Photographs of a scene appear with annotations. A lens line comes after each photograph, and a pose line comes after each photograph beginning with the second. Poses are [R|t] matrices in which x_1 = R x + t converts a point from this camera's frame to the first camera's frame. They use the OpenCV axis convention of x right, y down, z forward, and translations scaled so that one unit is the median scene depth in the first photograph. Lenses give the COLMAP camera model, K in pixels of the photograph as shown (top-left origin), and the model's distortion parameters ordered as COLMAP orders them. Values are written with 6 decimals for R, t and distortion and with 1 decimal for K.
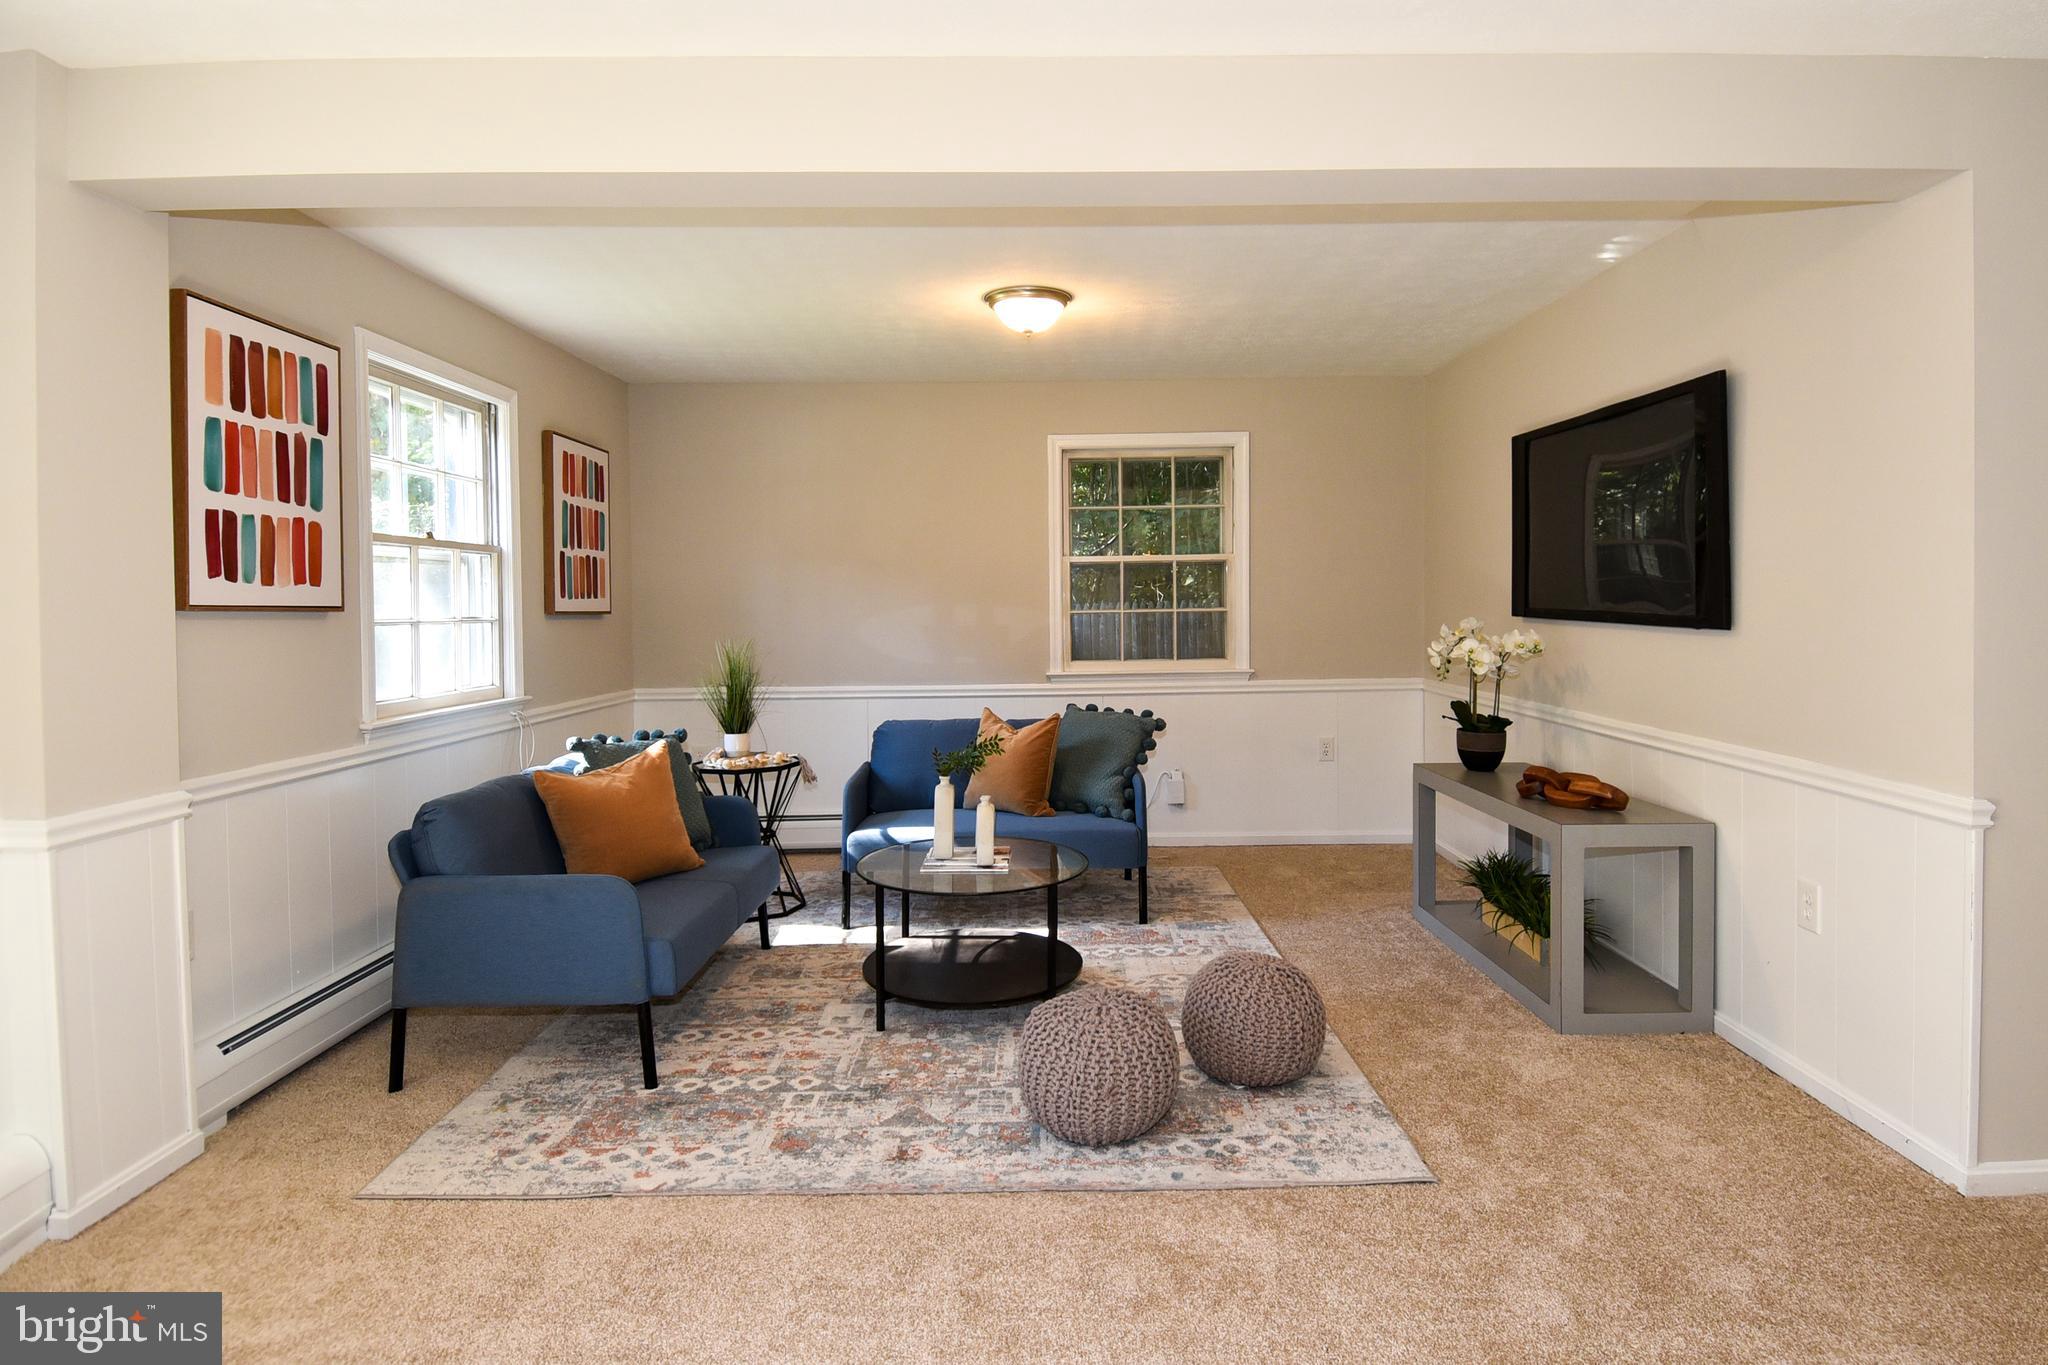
lens RADIAL K [[1128.2, 0, 1049.4], [0, 1128.2, 627.3], [0, 0, 1]] dist [0.049813, -0.056929]
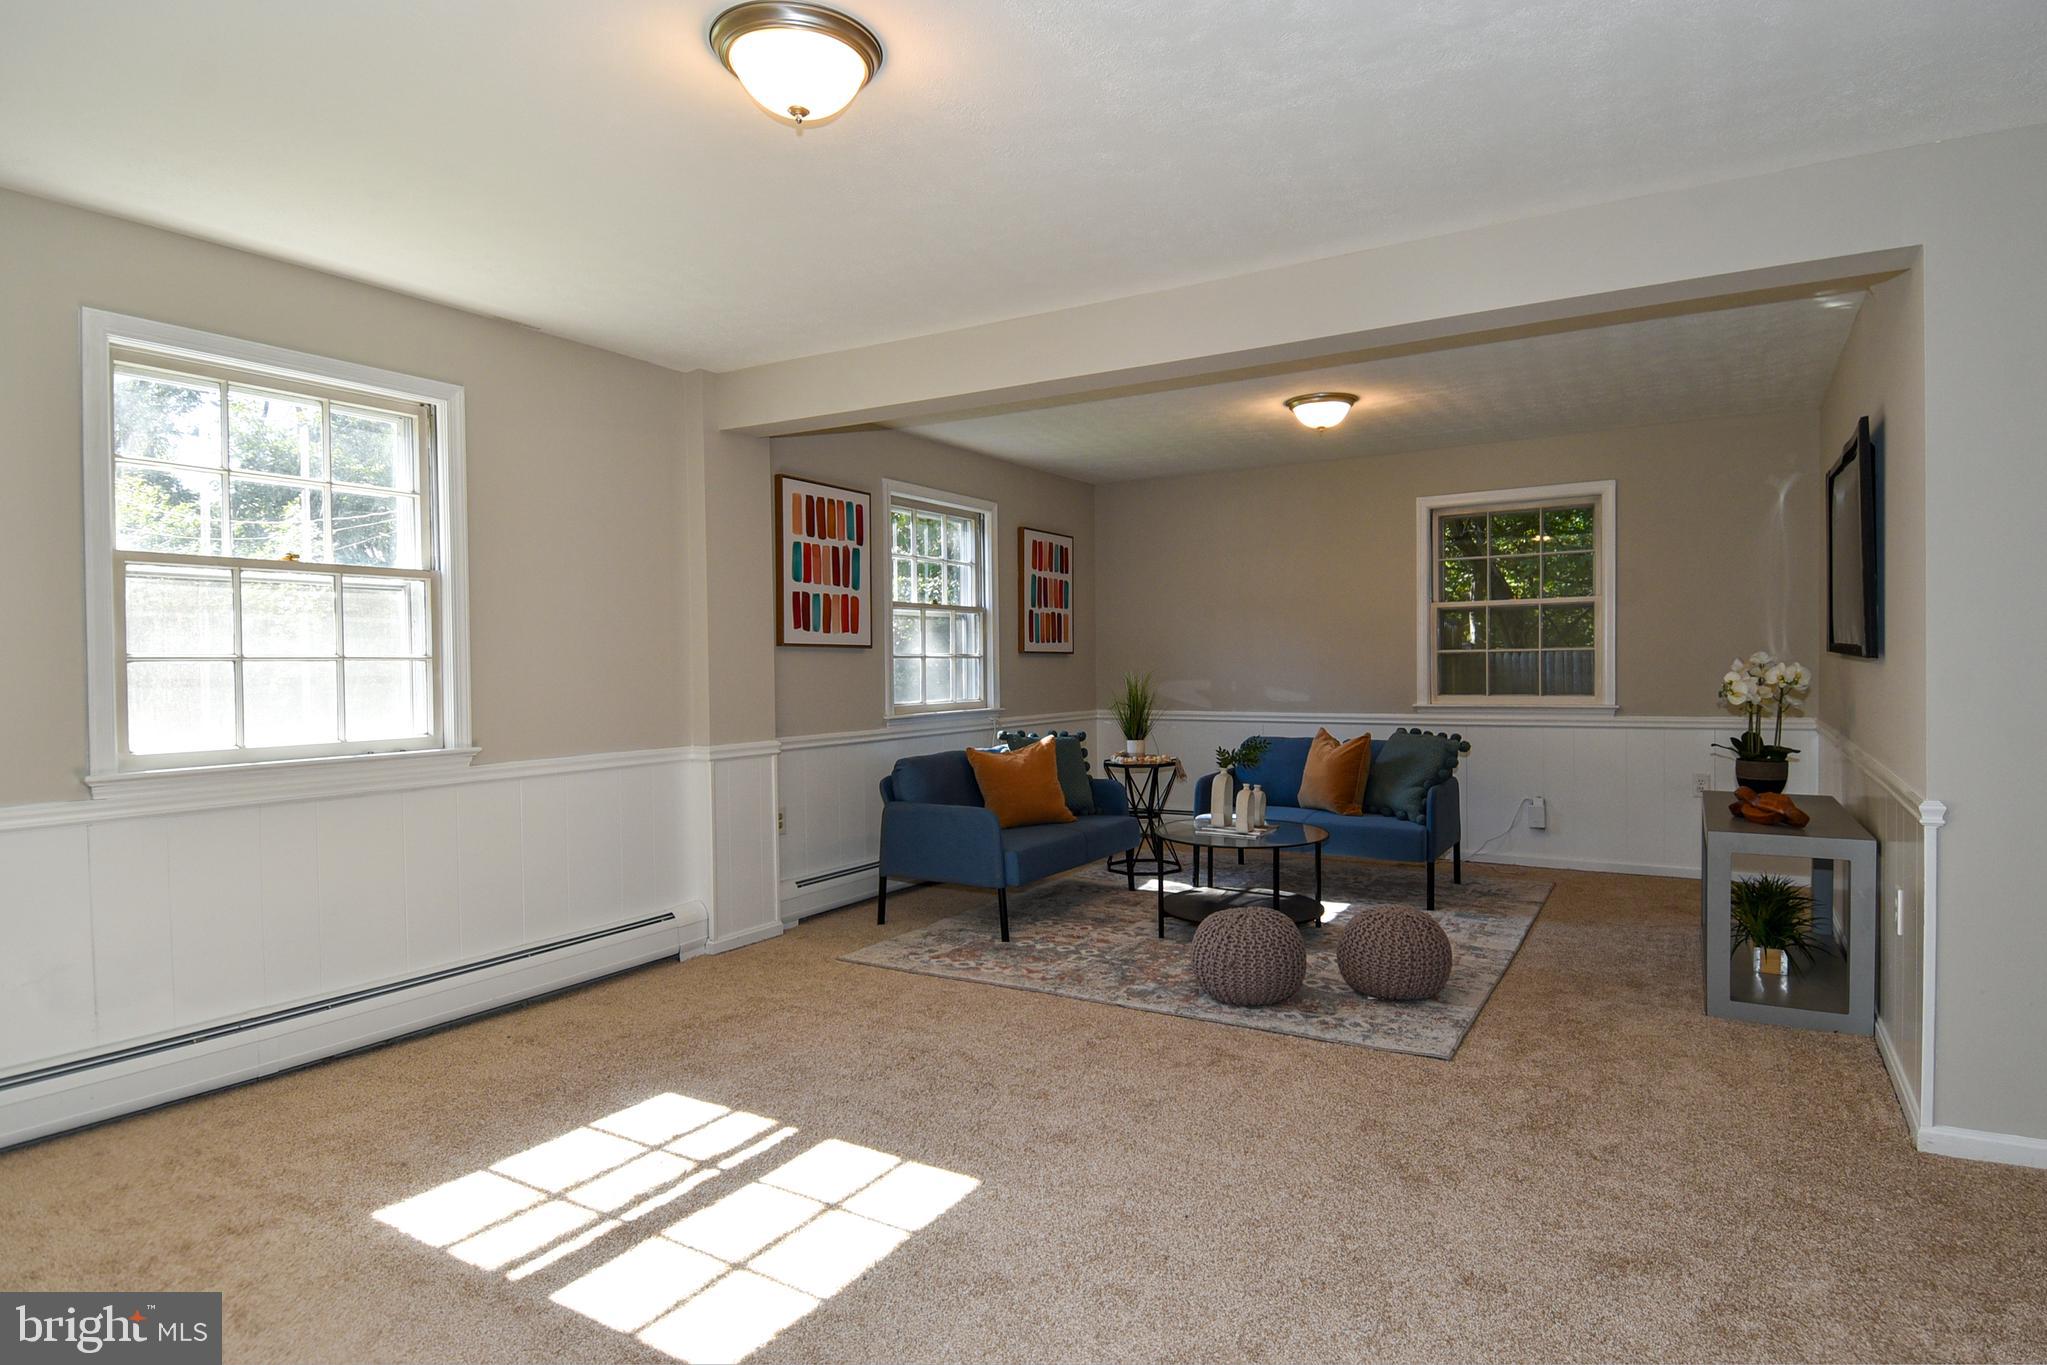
lens RADIAL K [[1072.3, 0, 1037.5], [0, 1072.3, 686.0], [0, 0, 1]] dist [0.047605, -0.053146]
pose [[0.862193, 0.012341, -0.506430, 0.406015], [-0.008078, 0.999911, 0.010612, 0.023091], [0.506516, -0.005059, 0.862216, -0.255203]]
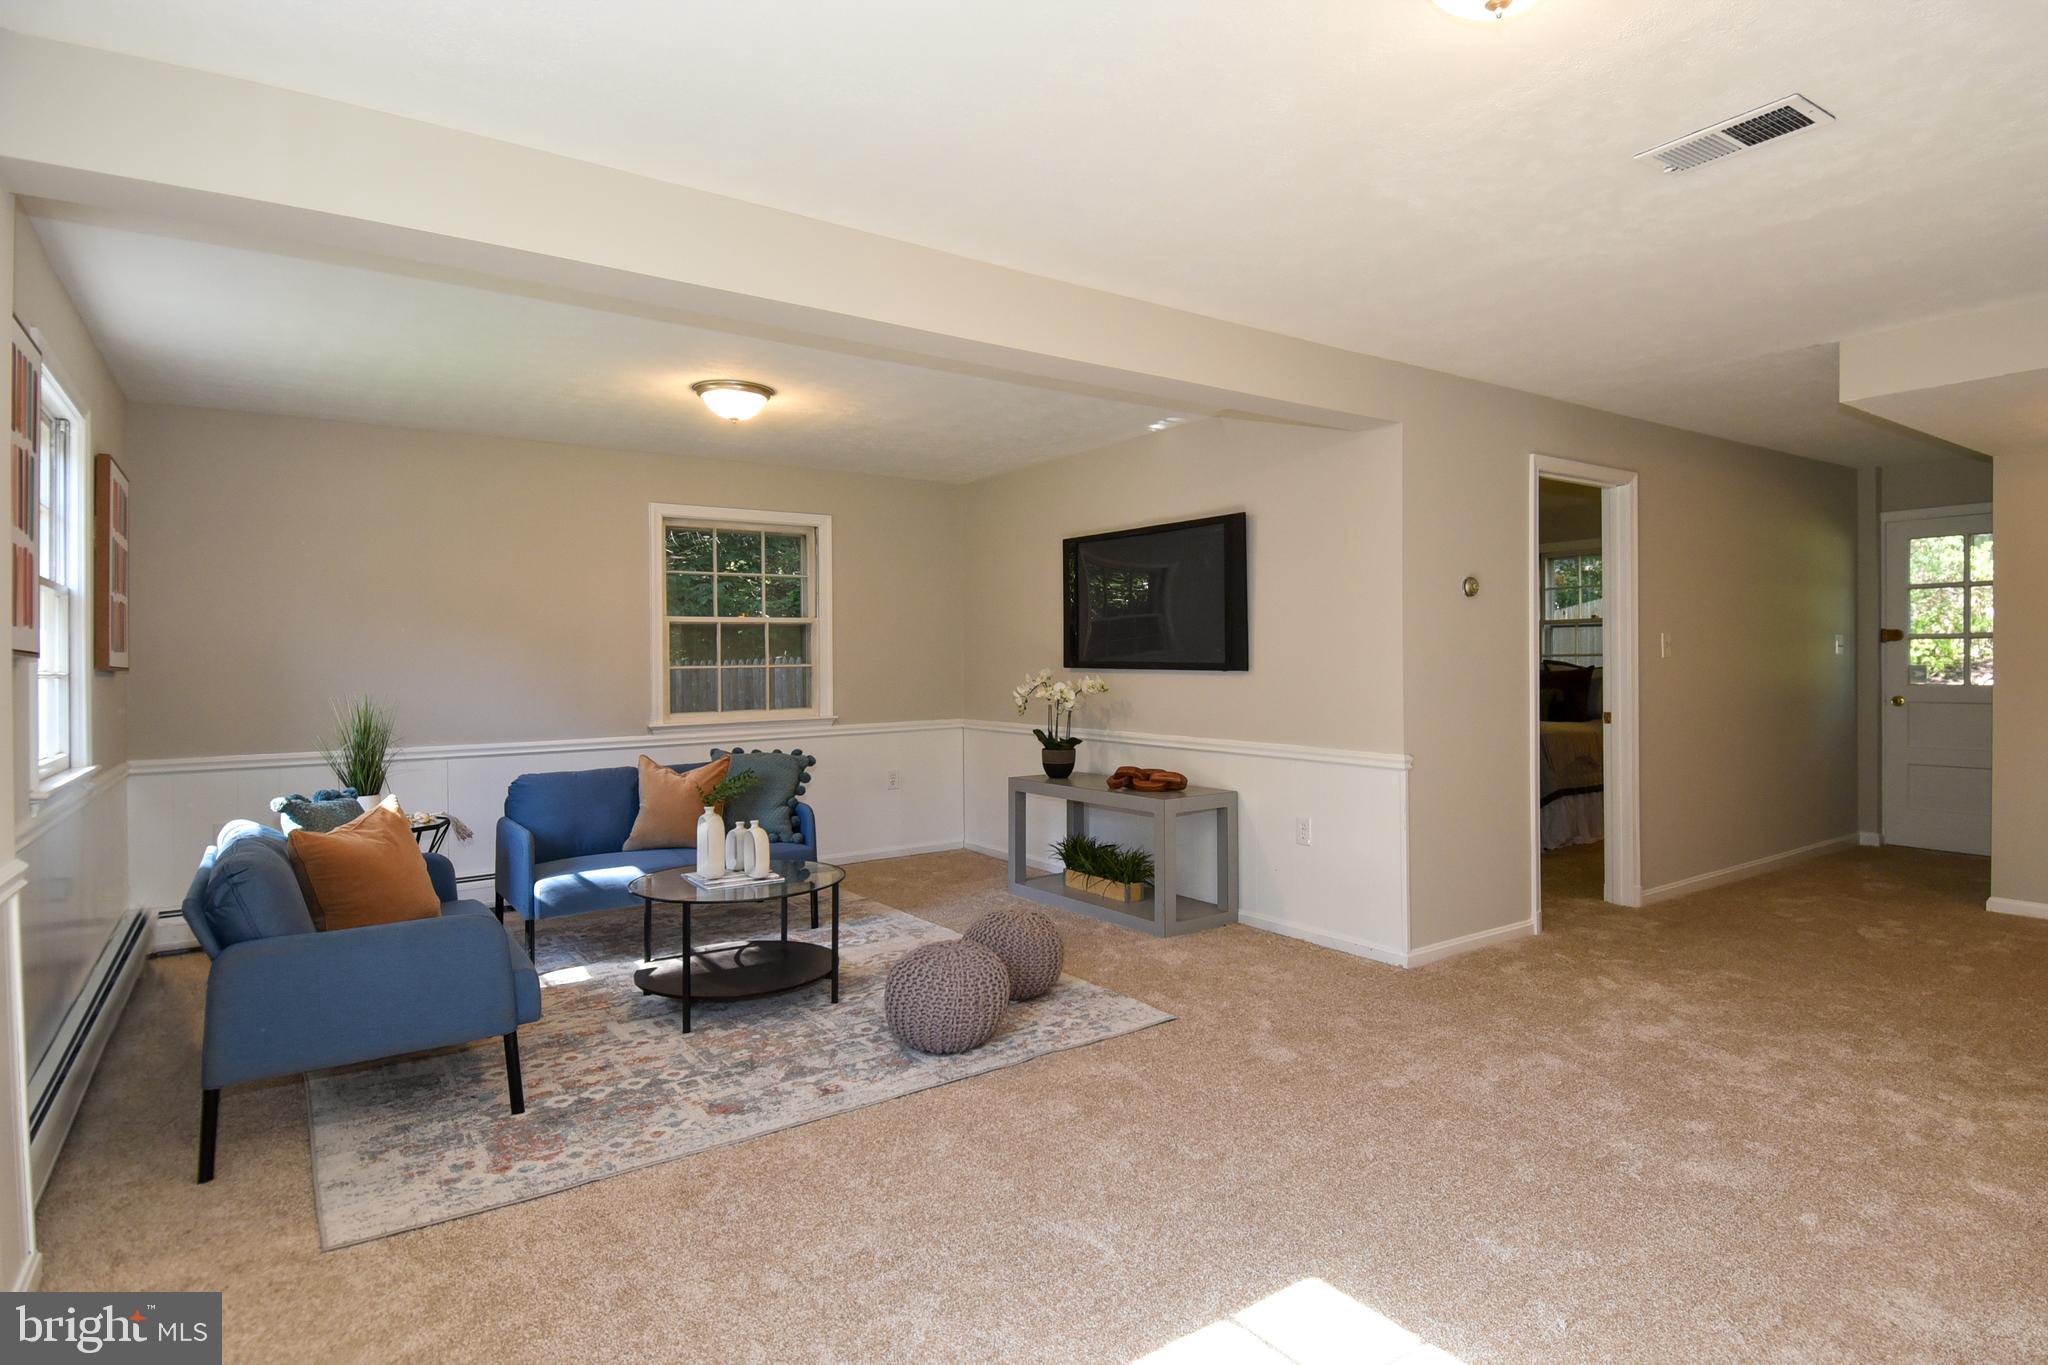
lens RADIAL K [[1045.0, 0, 1087.8], [0, 1045.0, 670.0], [0, 0, 1]] dist [0.035832, -0.042246]
pose [[0.817909, -0.004100, 0.575333, -0.425348], [0.016359, 0.999736, -0.016132, 0.020173], [-0.575115, 0.022606, 0.817760, -0.087728]]
